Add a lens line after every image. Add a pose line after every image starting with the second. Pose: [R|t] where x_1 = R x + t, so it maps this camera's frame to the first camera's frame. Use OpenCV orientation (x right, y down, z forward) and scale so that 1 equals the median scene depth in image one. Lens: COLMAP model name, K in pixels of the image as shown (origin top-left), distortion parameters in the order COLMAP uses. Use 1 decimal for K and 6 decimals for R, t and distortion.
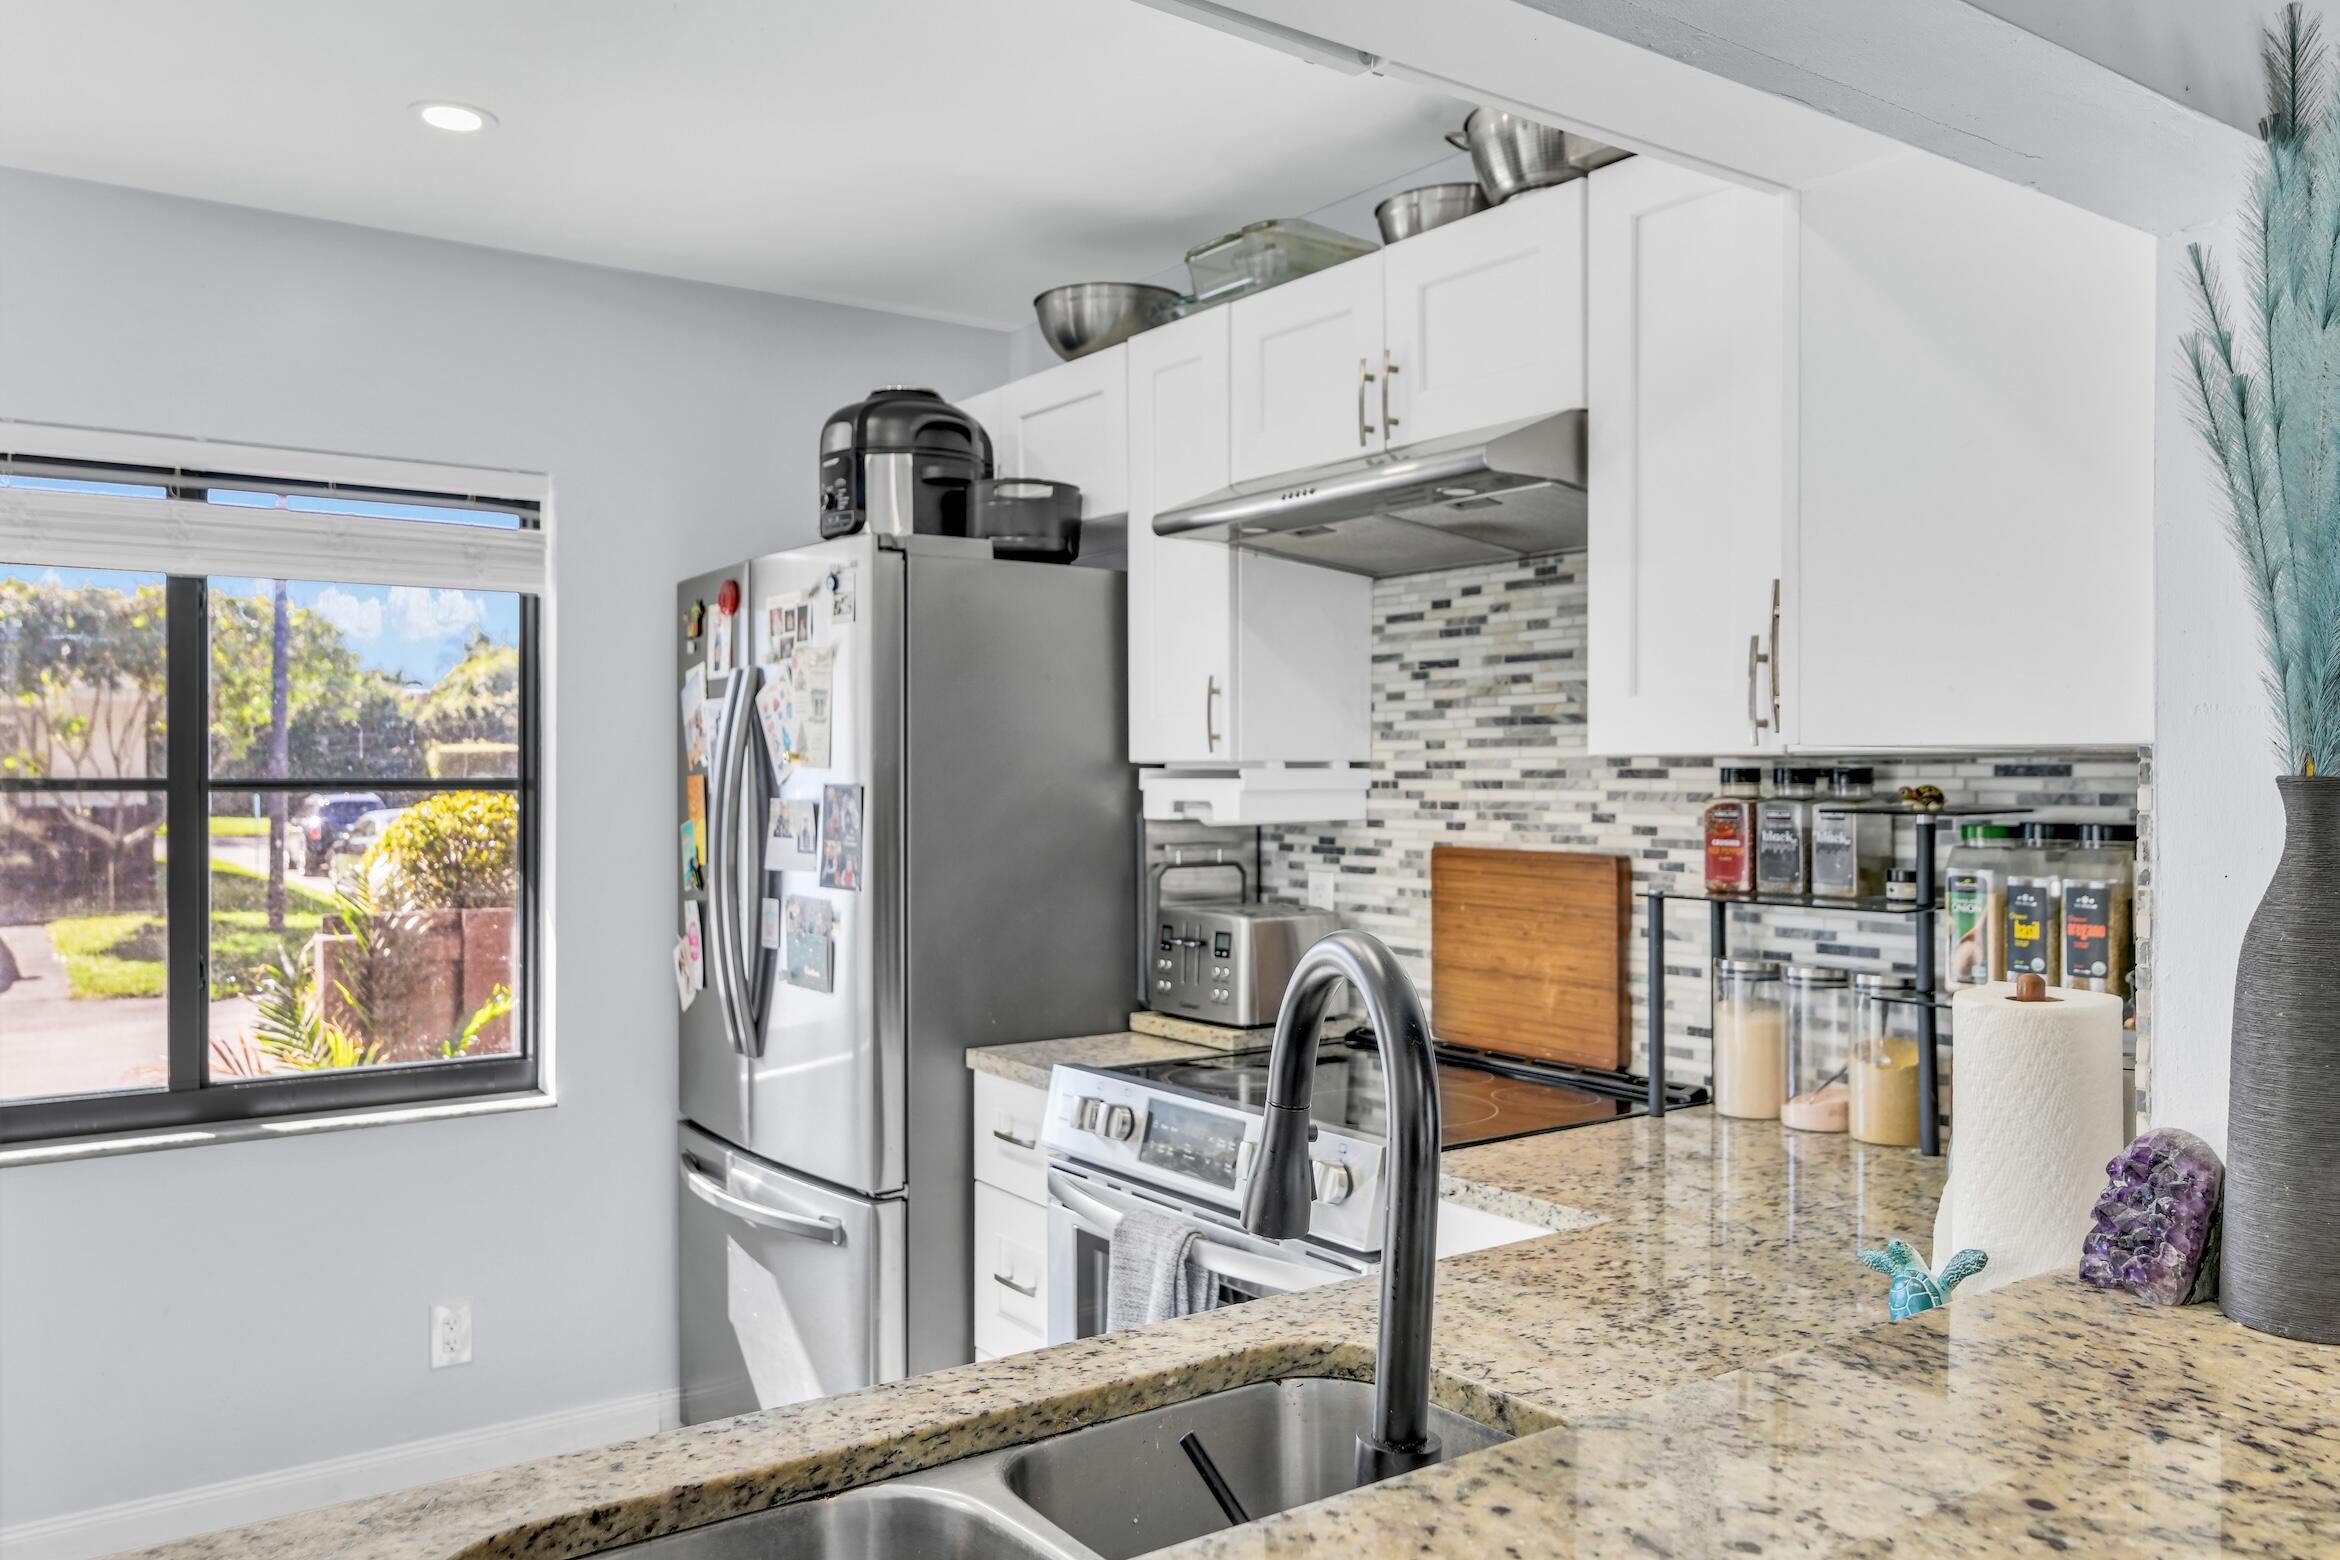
lens RADIAL K [[1755.4, 0, 1170.0], [0, 1755.4, 780.0], [0, 0, 1]] dist [-0.001390, -0.000494]
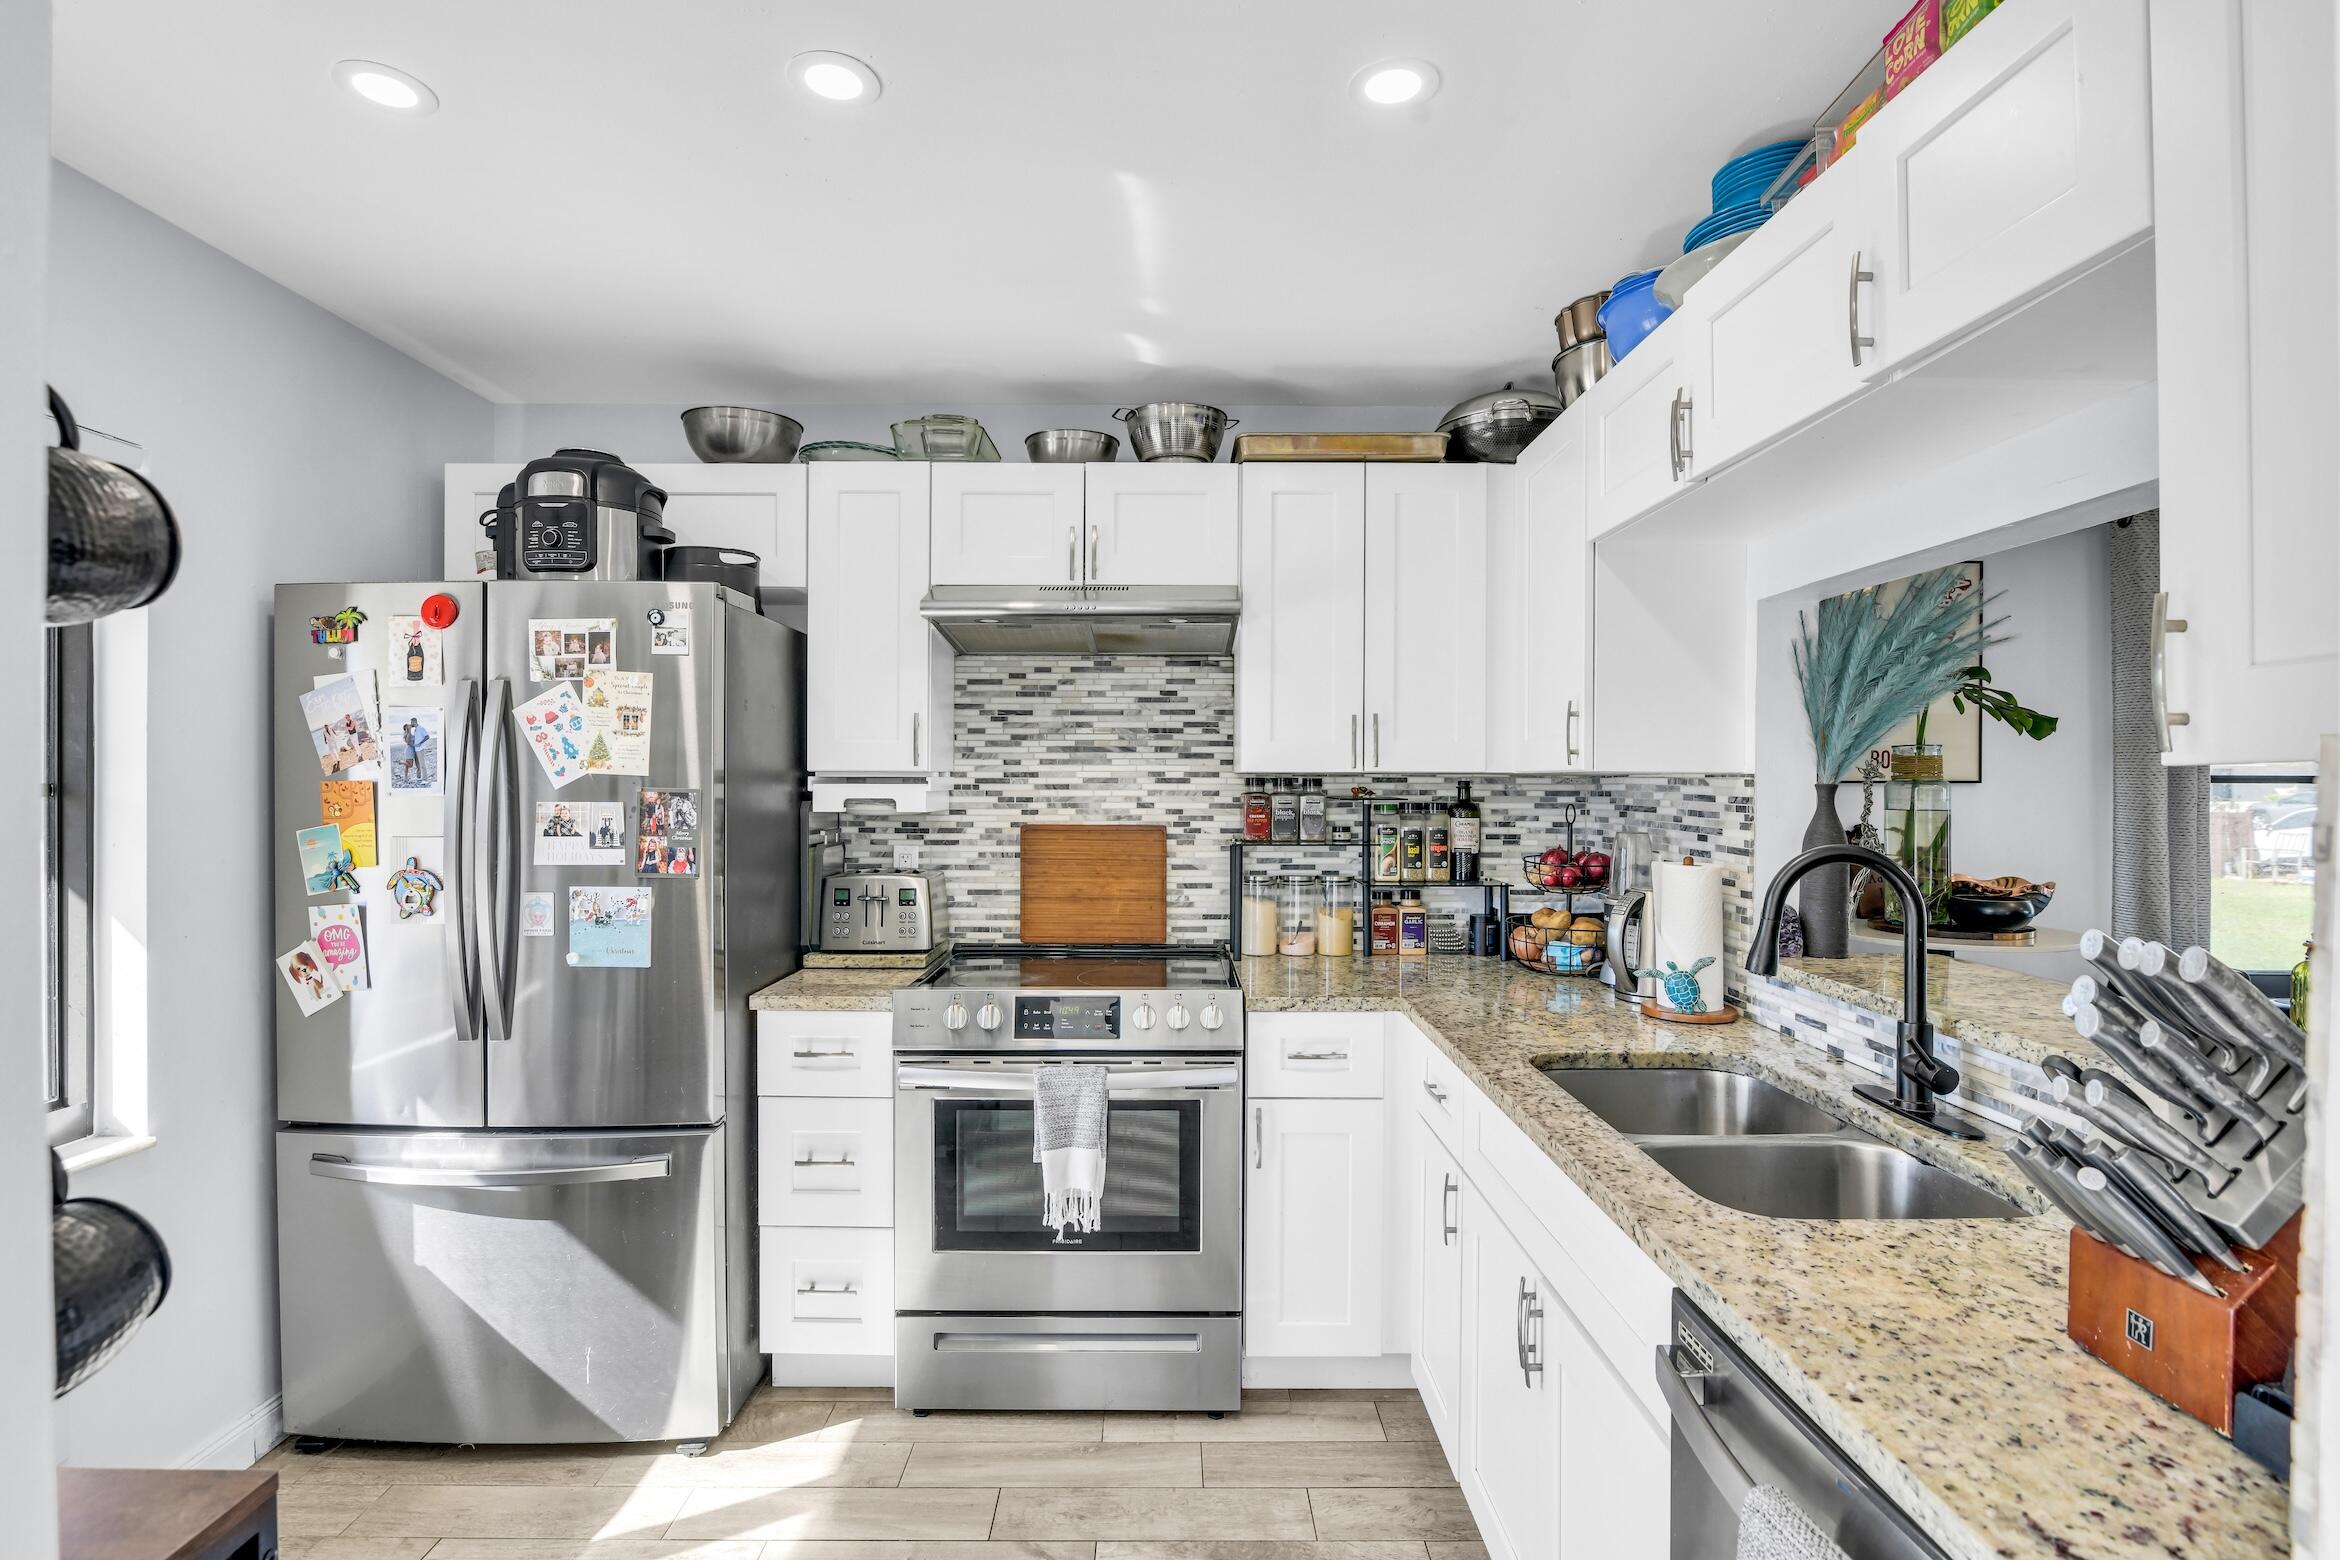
lens RADIAL K [[1121.7, 0, 1153.3], [0, 1121.7, 784.7], [0, 0, 1]] dist [-0.018437, -0.000180]
pose [[0.581371, -0.002429, 0.813635, -0.635674], [-0.000377, 0.999995, 0.003255, -0.002858], [-0.813638, -0.002199, 0.581367, 0.304001]]
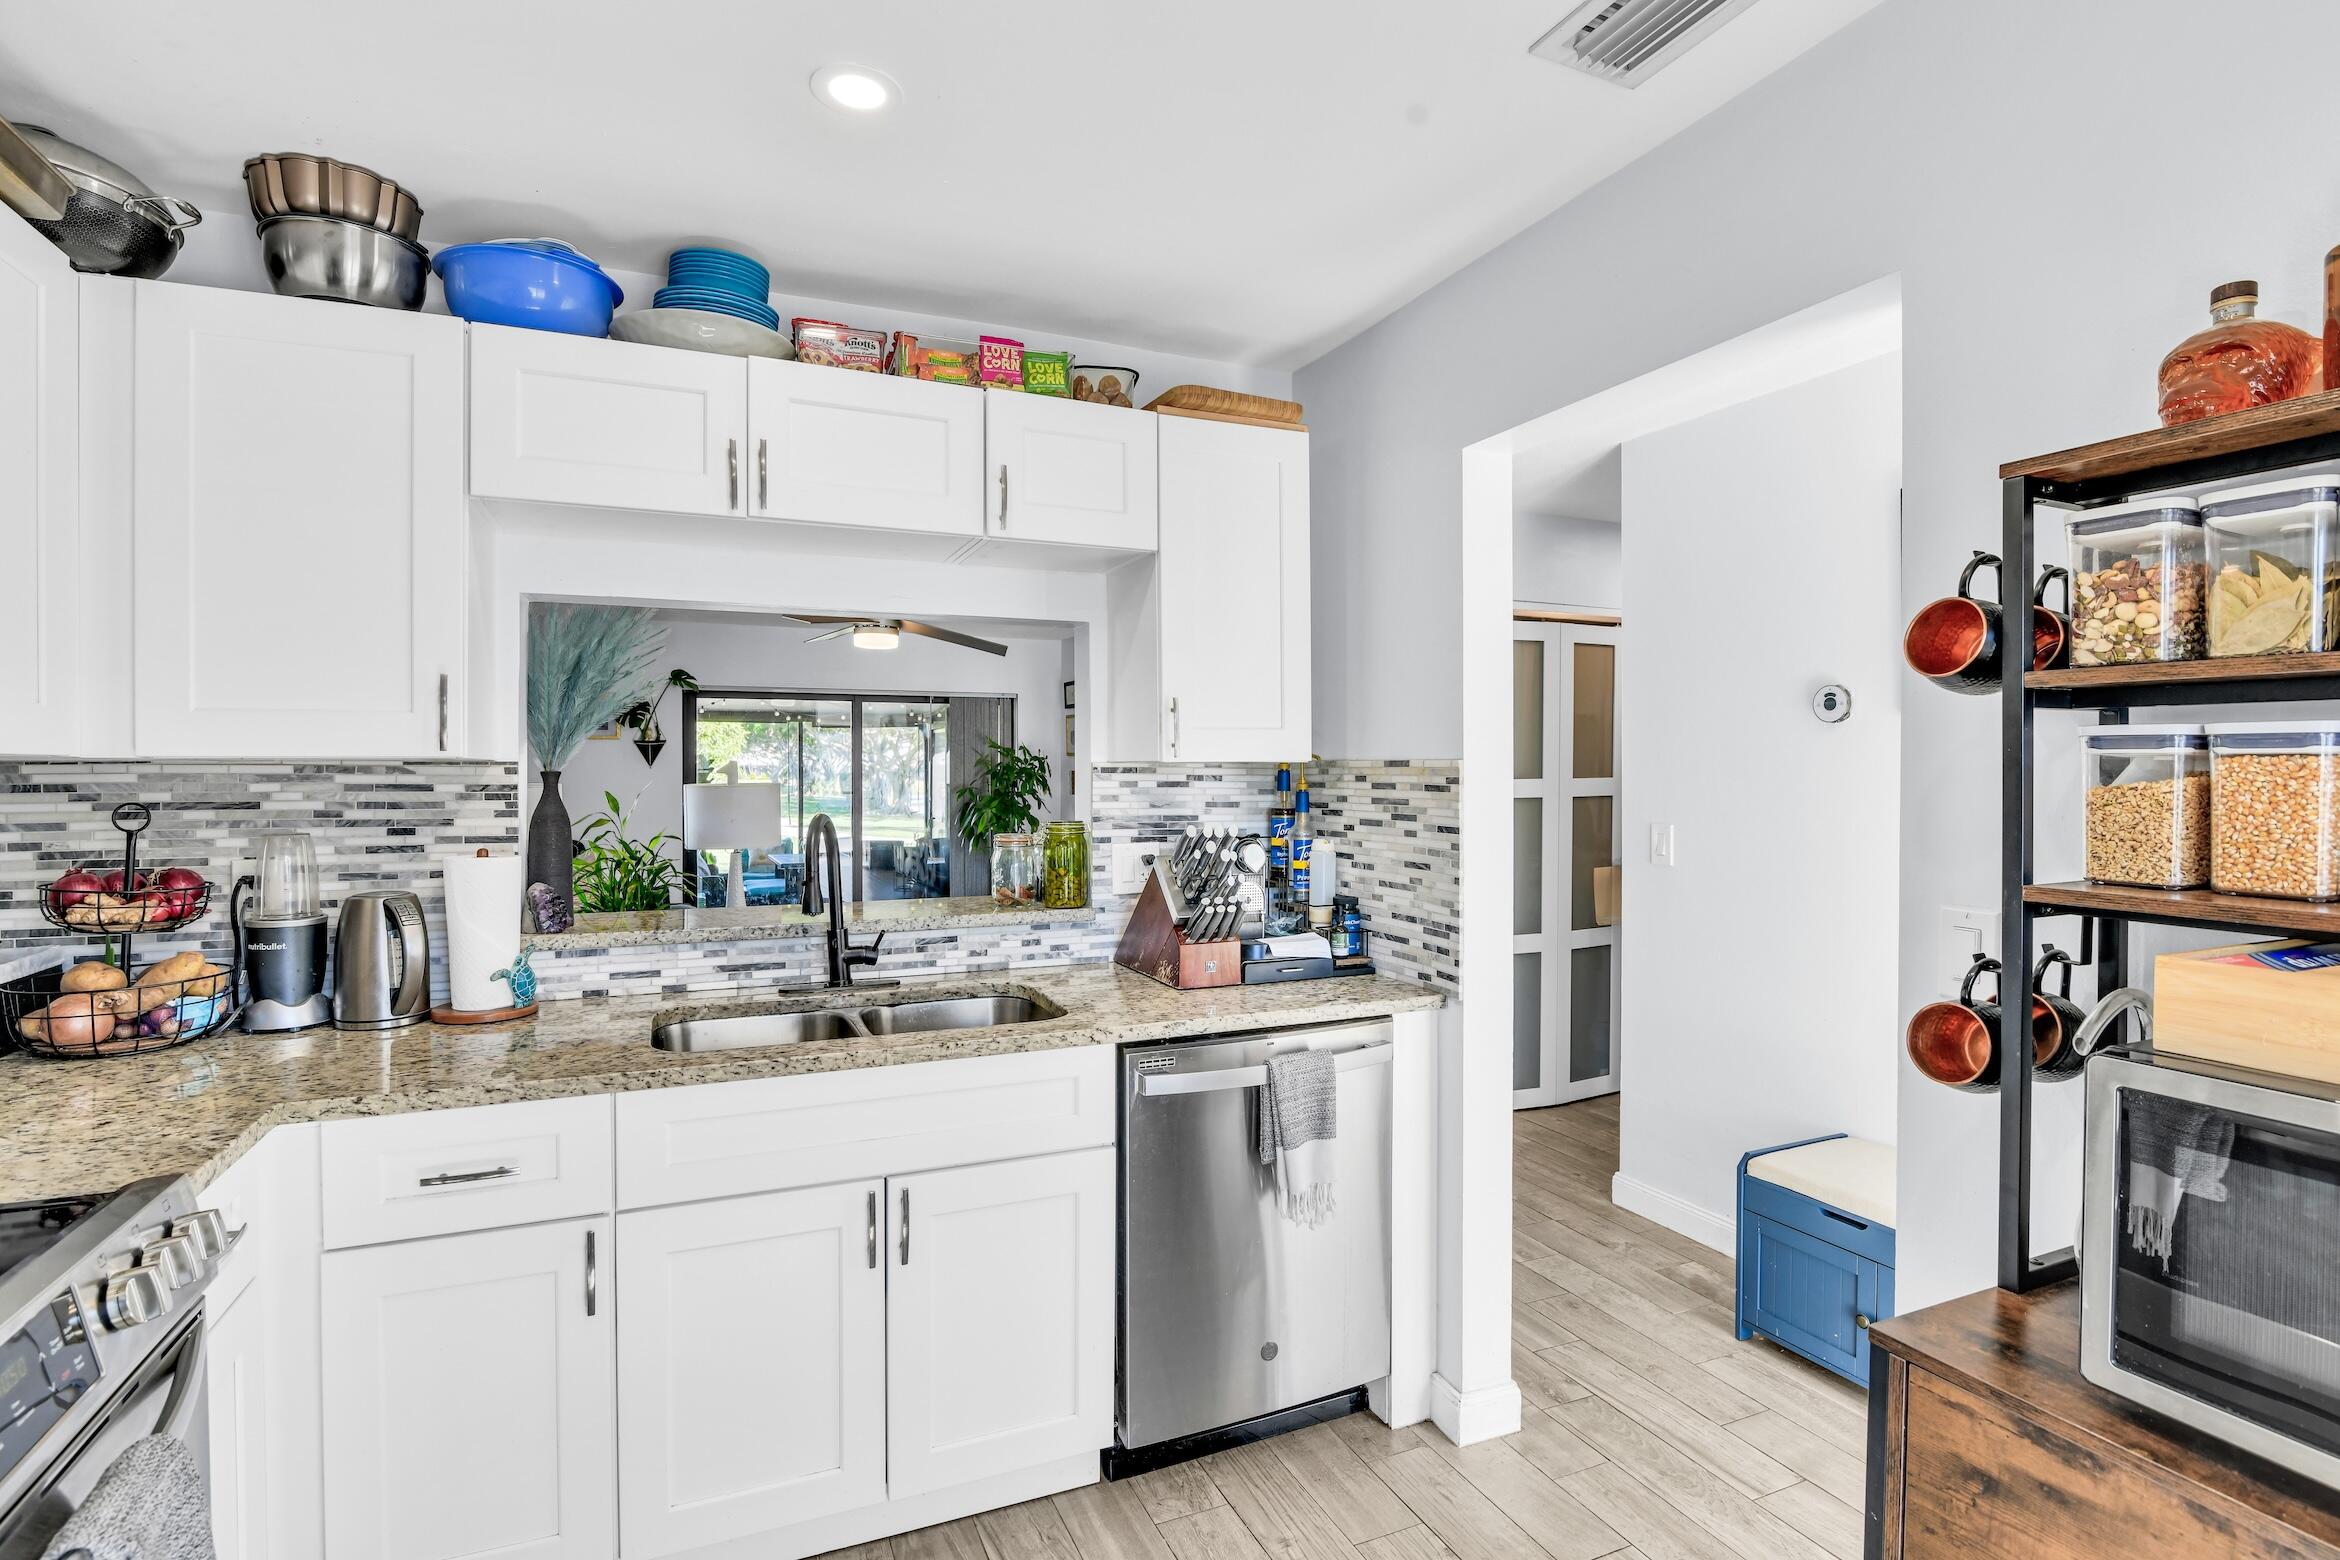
lens RADIAL K [[1121.7, 0, 1153.3], [0, 1121.7, 784.7], [0, 0, 1]] dist [-0.018437, -0.000180]
pose [[-0.977567, -0.004323, 0.210583, -0.376276], [-0.000380, 0.999824, 0.018759, -0.006658], [-0.210627, 0.018258, -0.977396, 1.076914]]
